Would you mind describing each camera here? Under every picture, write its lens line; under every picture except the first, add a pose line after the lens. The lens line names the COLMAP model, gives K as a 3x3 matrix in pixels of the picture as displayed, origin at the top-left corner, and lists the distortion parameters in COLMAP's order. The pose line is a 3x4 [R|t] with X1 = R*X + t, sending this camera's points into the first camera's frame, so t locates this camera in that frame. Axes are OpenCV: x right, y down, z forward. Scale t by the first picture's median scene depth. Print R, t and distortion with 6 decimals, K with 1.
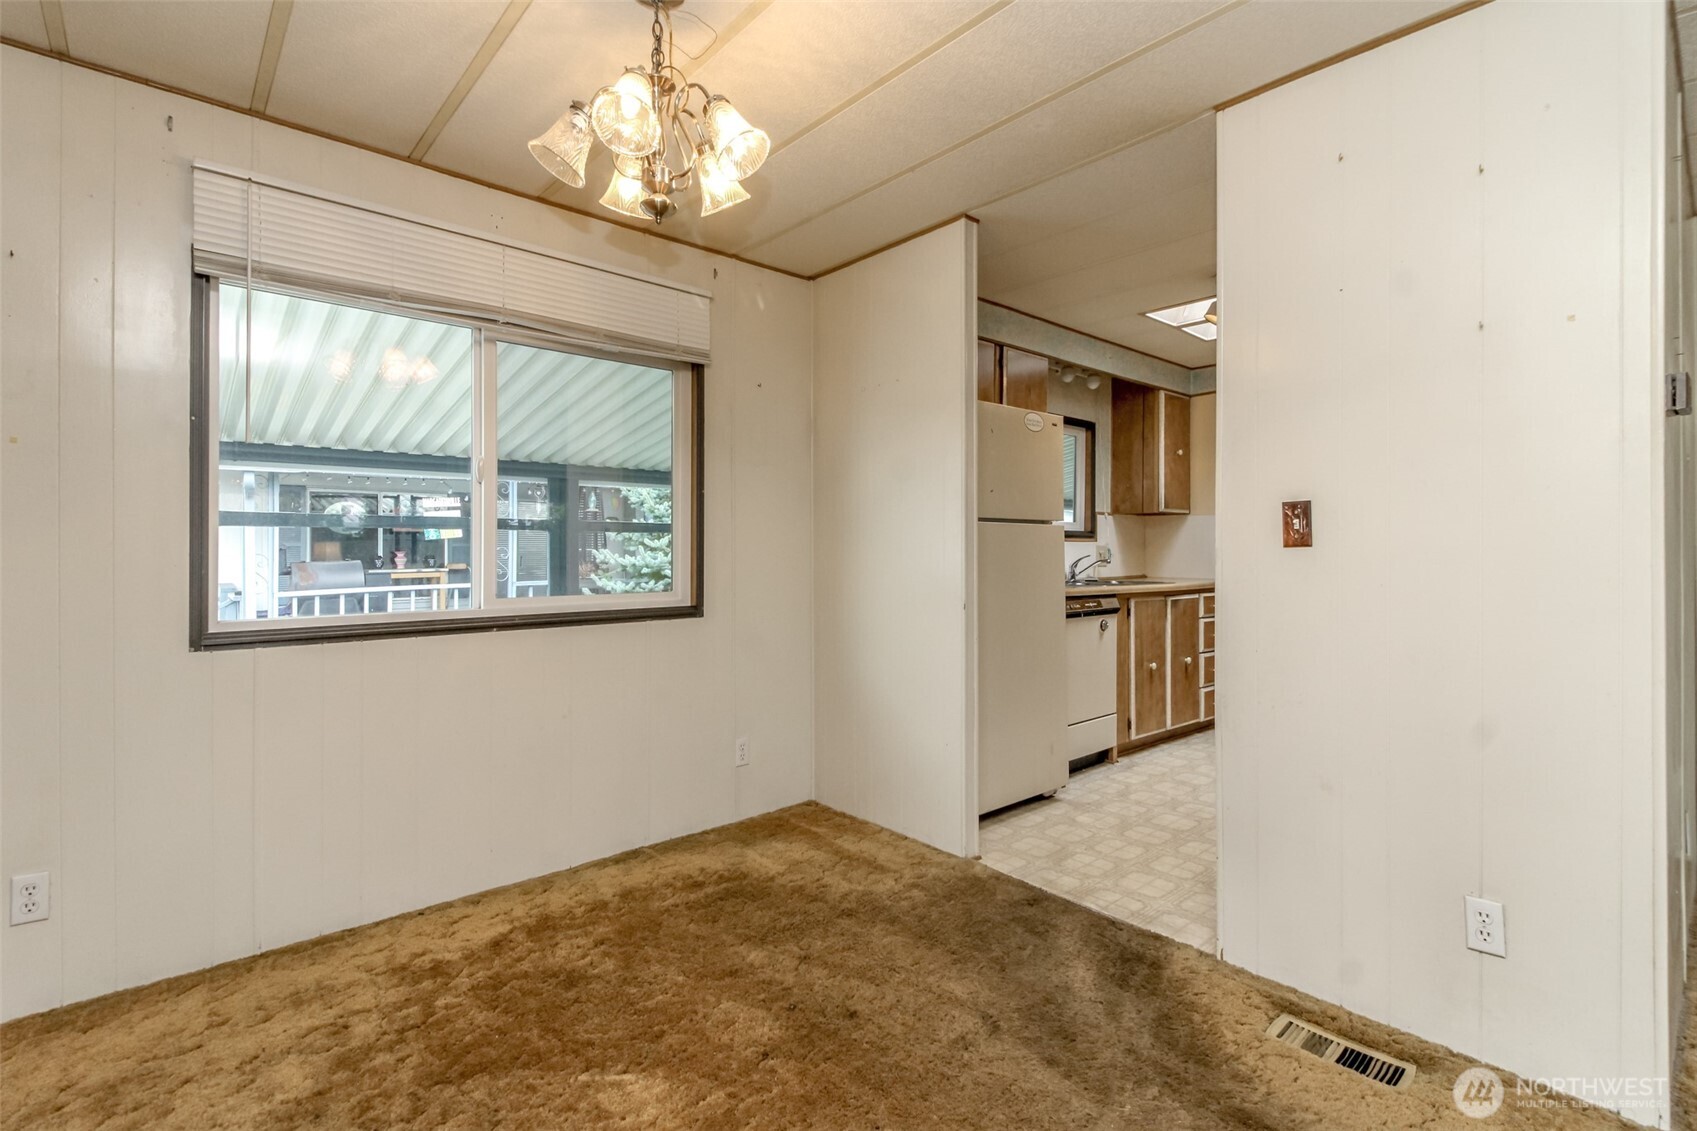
lens RADIAL K [[776.0, 0, 851.4], [0, 776.0, 540.4], [0, 0, 1]] dist [0.007425, -0.000071]
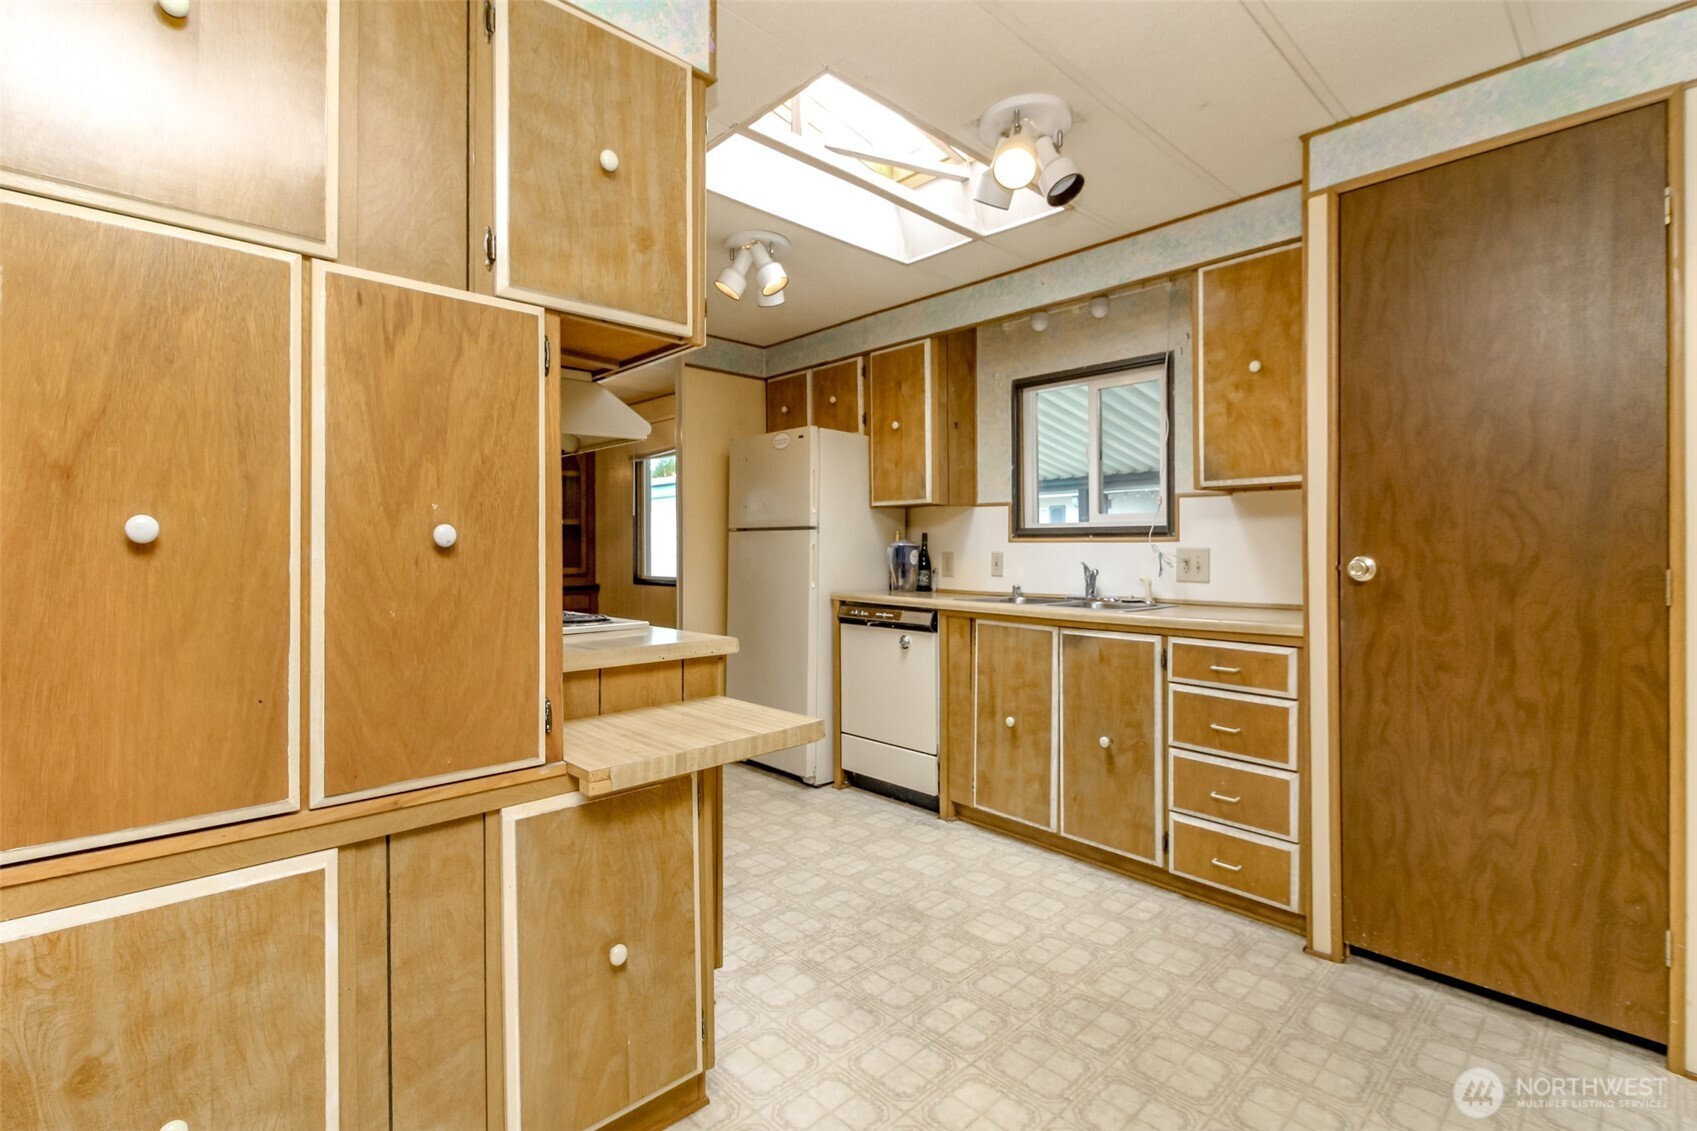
lens RADIAL K [[784.1, 0, 839.3], [0, 784.1, 544.2], [0, 0, 1]] dist [-0.001674, -0.001260]
pose [[0.026285, -0.003489, -0.999648, 1.518191], [0.013625, 0.999902, -0.003131, 0.003873], [0.999562, -0.013538, 0.026330, 1.157753]]
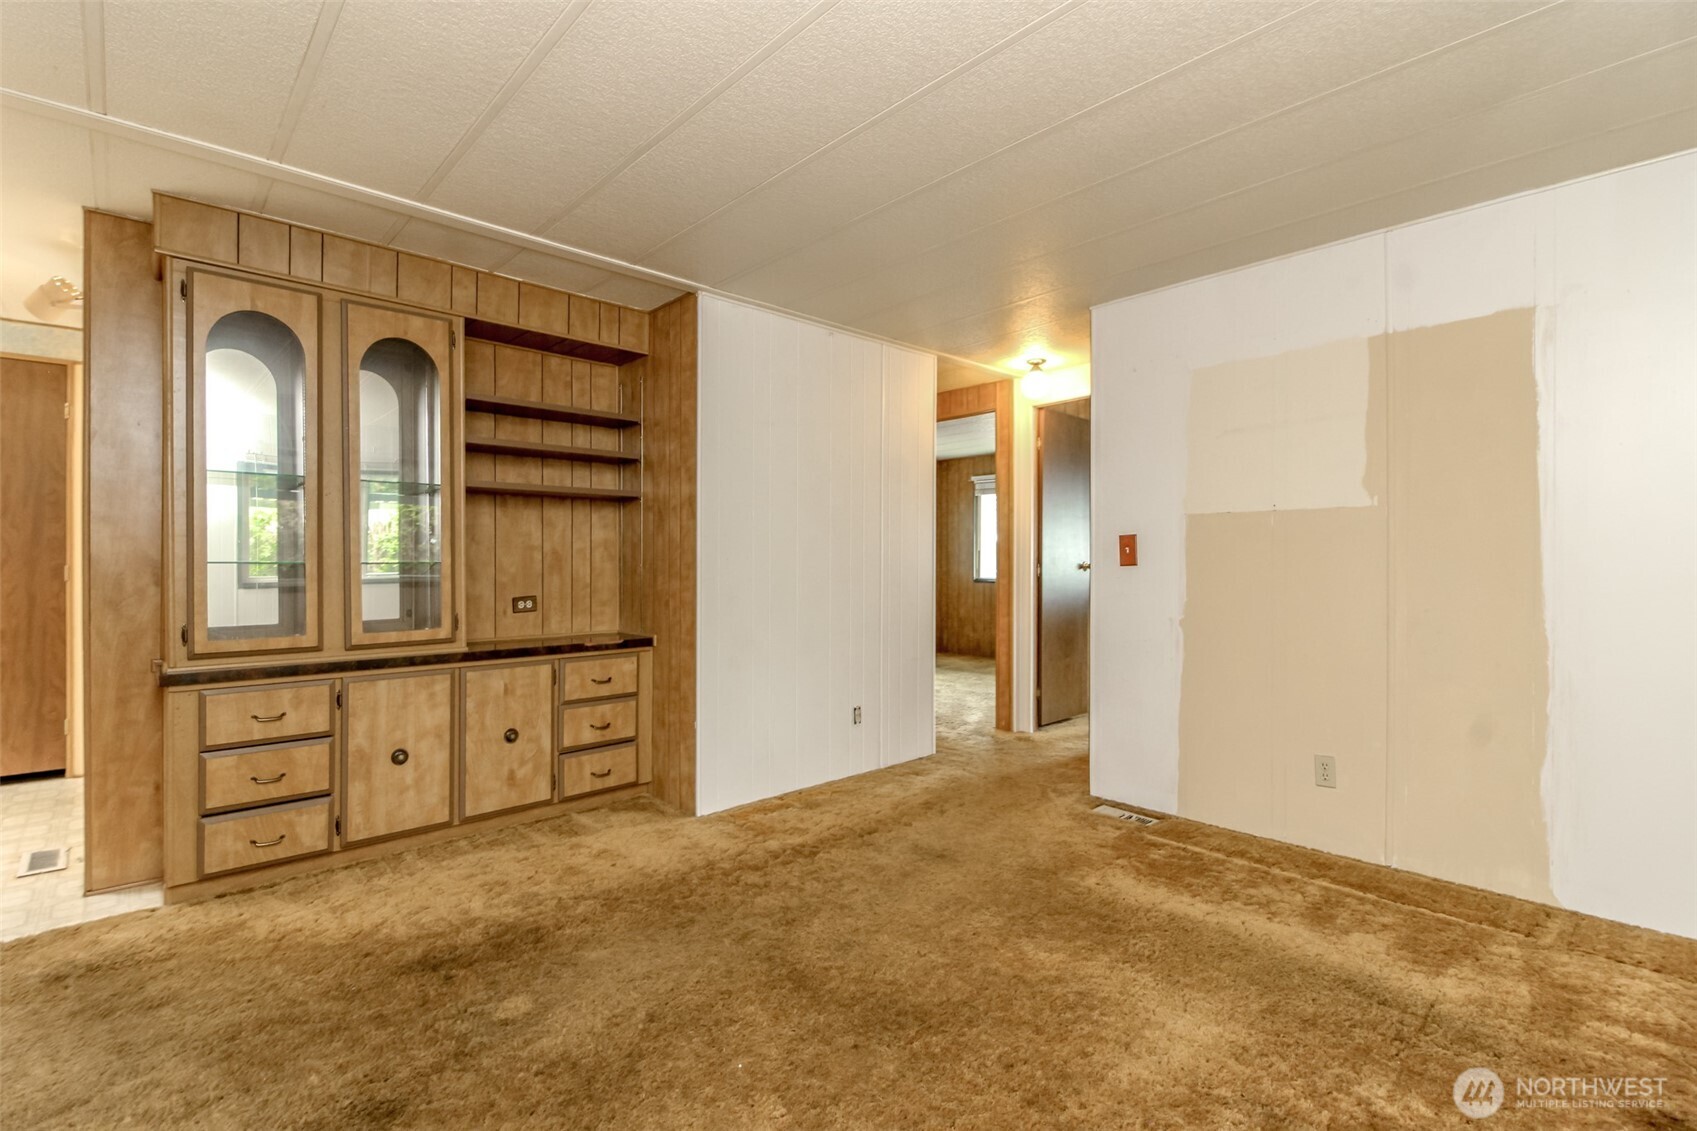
lens RADIAL K [[779.2, 0, 844.9], [0, 779.2, 565.1], [0, 0, 1]] dist [0.001779, -0.000184]
pose [[0.999603, 0.000406, 0.028186, 2.257758], [-0.000855, 0.999873, 0.015932, 0.002026], [-0.028176, -0.015950, 0.999476, 0.404405]]
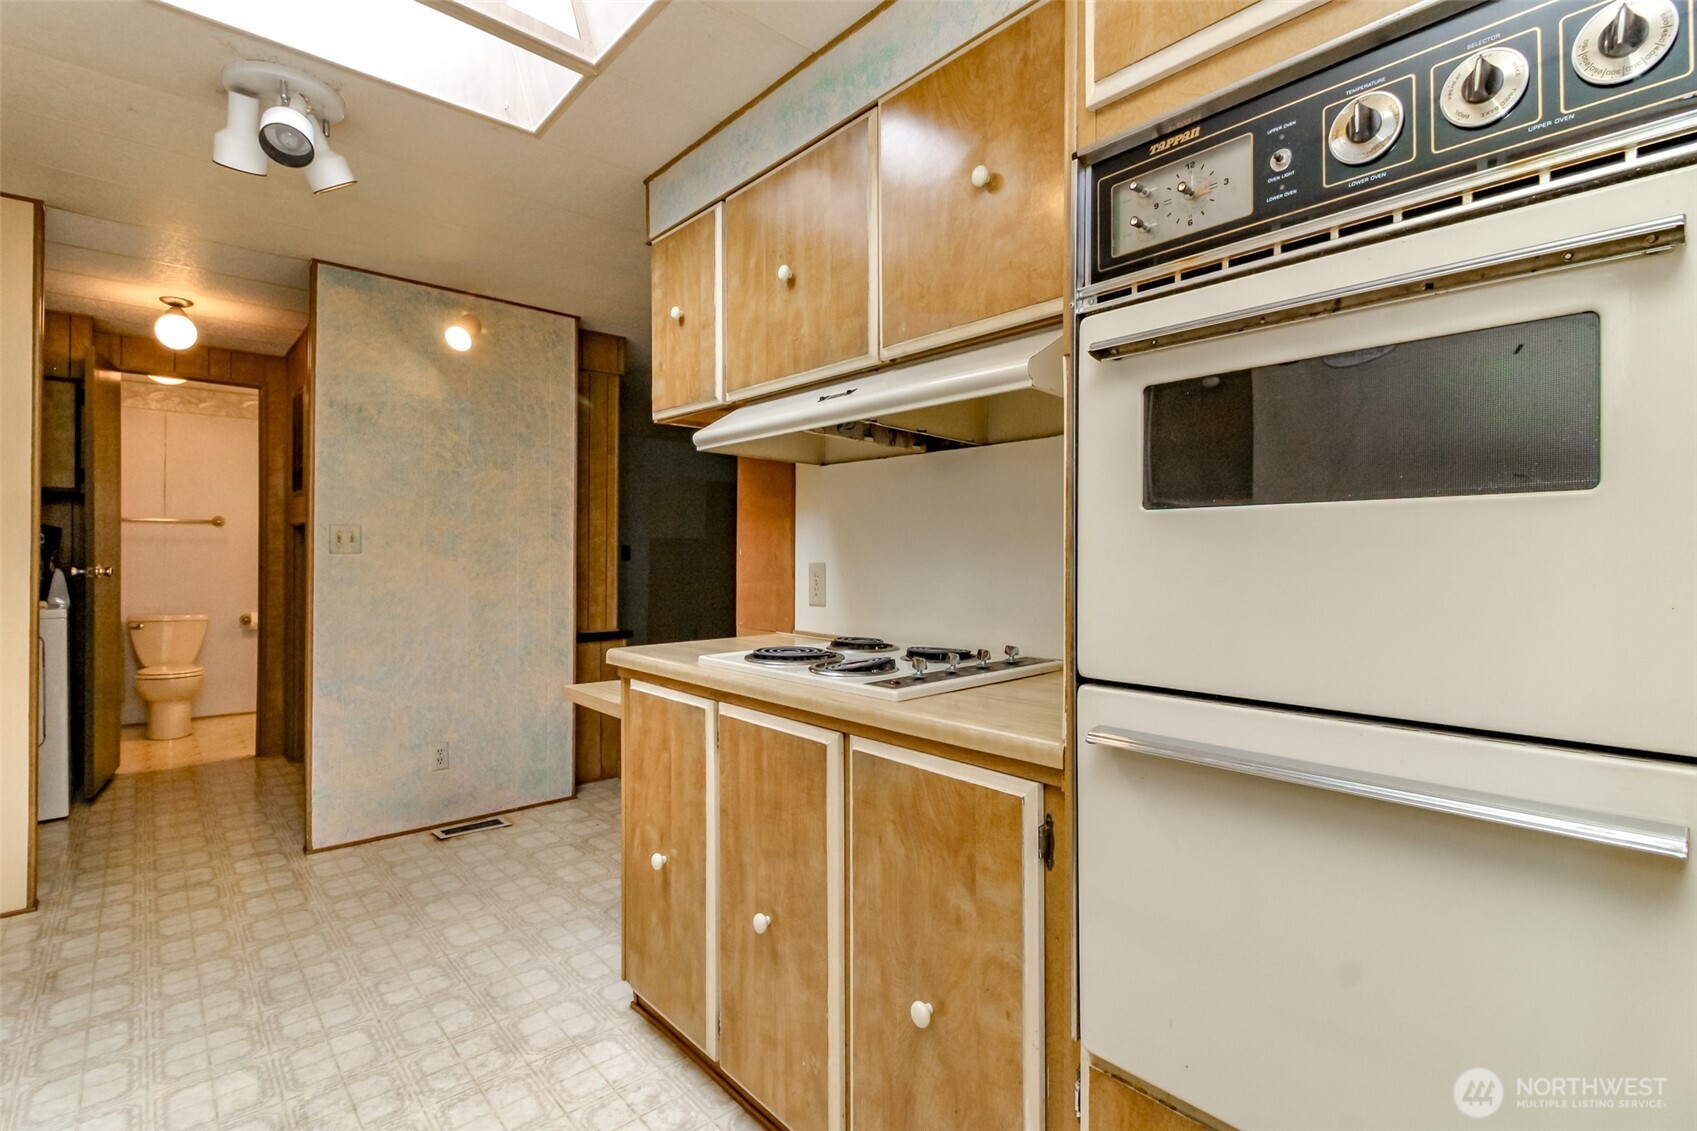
lens RADIAL K [[807.6, 0, 845.5], [0, 807.6, 550.8], [0, 0, 1]] dist [0.001761, -0.000457]
pose [[0.002029, 0.001961, 0.999996, 0.195594], [-0.013074, 0.999913, -0.001934, -0.005647], [-0.999912, -0.013070, 0.002055, 0.890780]]
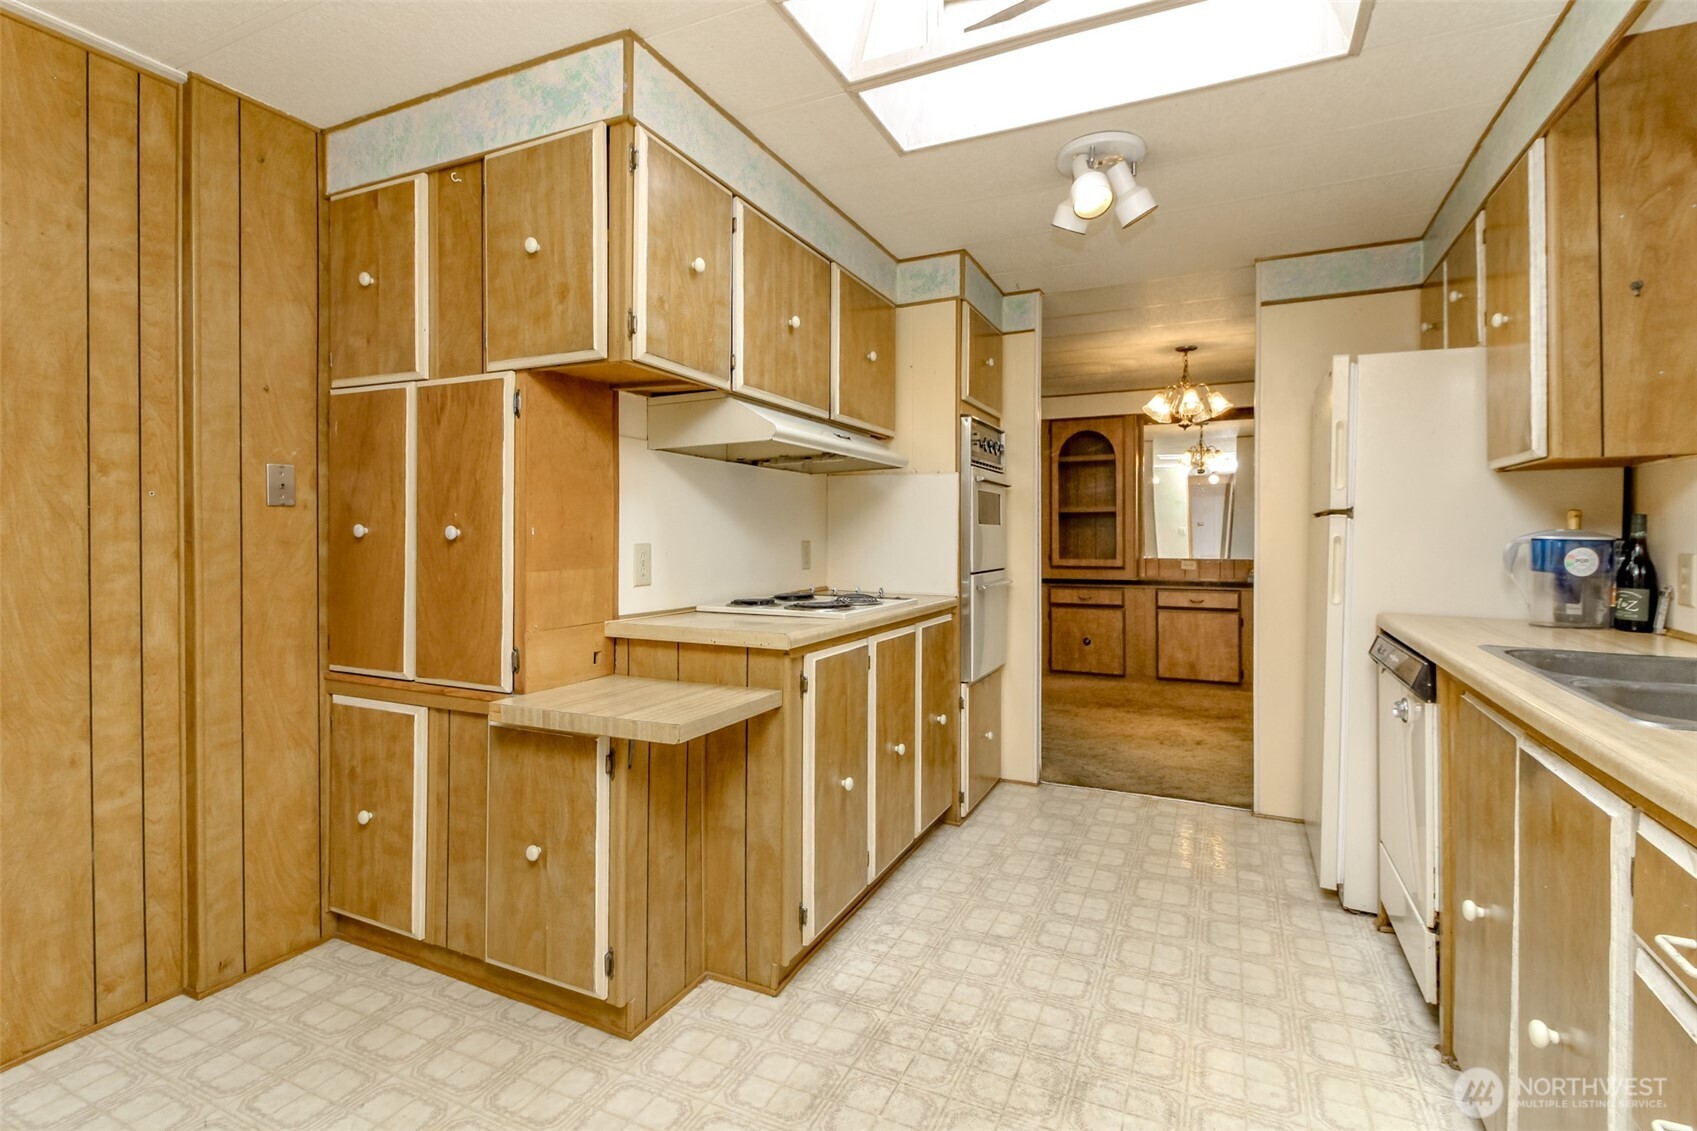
lens RADIAL K [[776.0, 0, 851.4], [0, 776.0, 540.4], [0, 0, 1]] dist [0.007425, -0.000071]
pose [[-0.919935, 0.000423, -0.392070, 1.065498], [0.003084, 0.999976, -0.006158, 0.006730], [0.392058, -0.006874, -0.919915, 1.680173]]
